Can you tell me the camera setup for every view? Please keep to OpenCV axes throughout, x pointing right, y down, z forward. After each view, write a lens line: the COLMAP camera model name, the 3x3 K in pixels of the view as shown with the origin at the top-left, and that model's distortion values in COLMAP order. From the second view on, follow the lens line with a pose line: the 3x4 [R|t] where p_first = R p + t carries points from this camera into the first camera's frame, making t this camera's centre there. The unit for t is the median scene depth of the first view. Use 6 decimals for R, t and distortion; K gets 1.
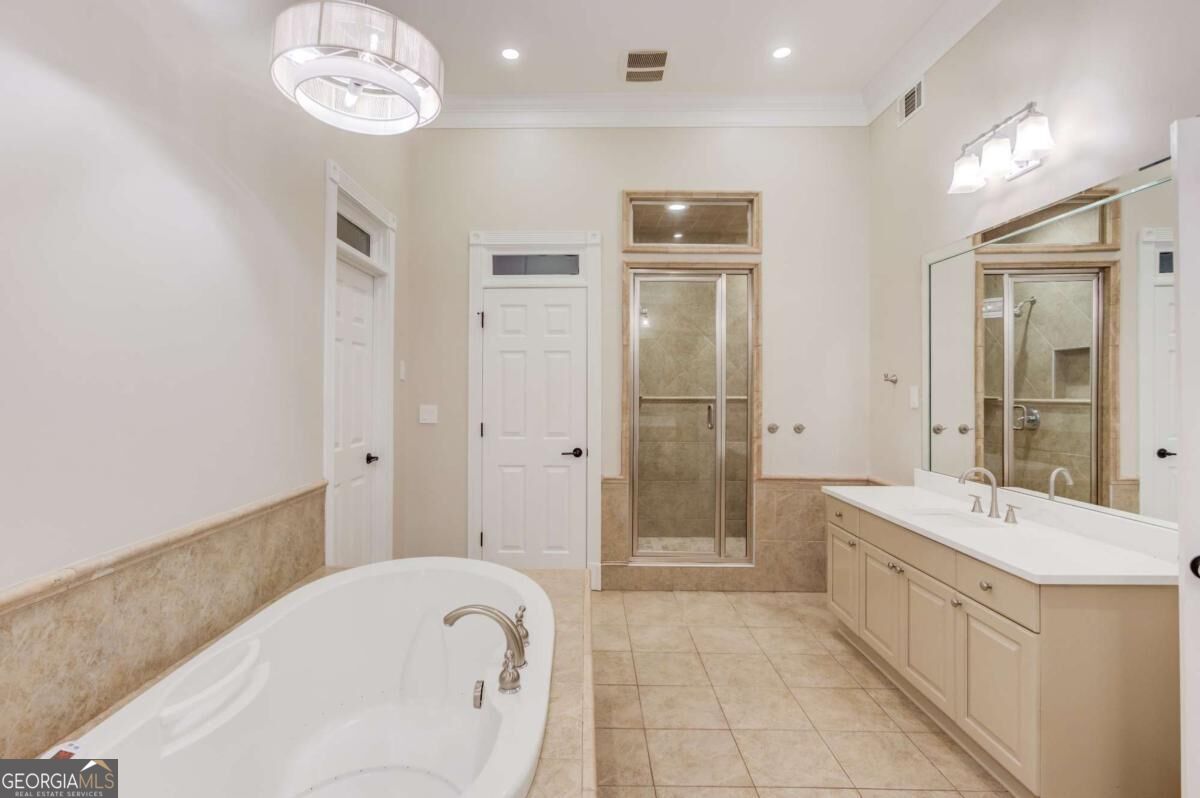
lens RADIAL K [[581.1, 0, 589.2], [0, 581.1, 405.4], [0, 0, 1]] dist [0.190269, -0.000183]
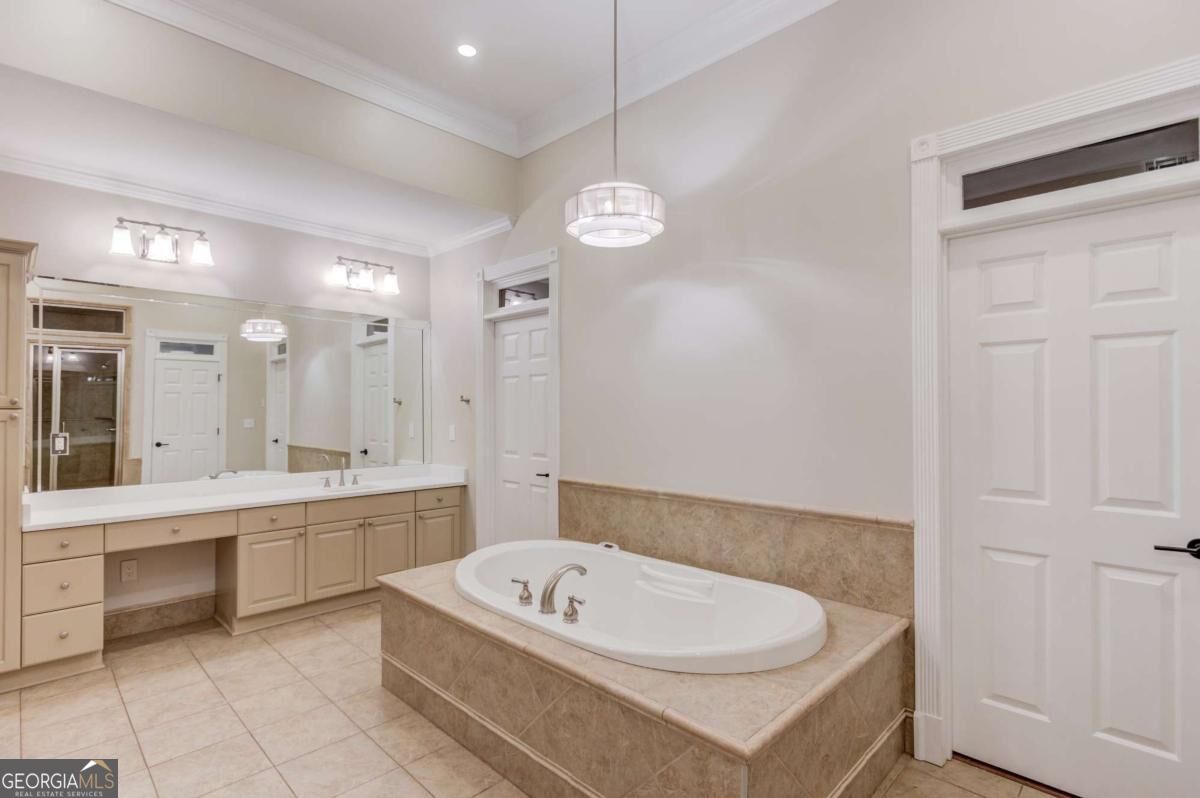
lens RADIAL K [[581.1, 0, 589.2], [0, 581.1, 405.4], [0, 0, 1]] dist [0.190269, -0.000183]
pose [[-0.693191, -0.005167, -0.720736, 0.701815], [-0.012047, 0.999918, 0.004417, -0.047675], [0.720654, 0.011744, -0.693196, 1.799698]]
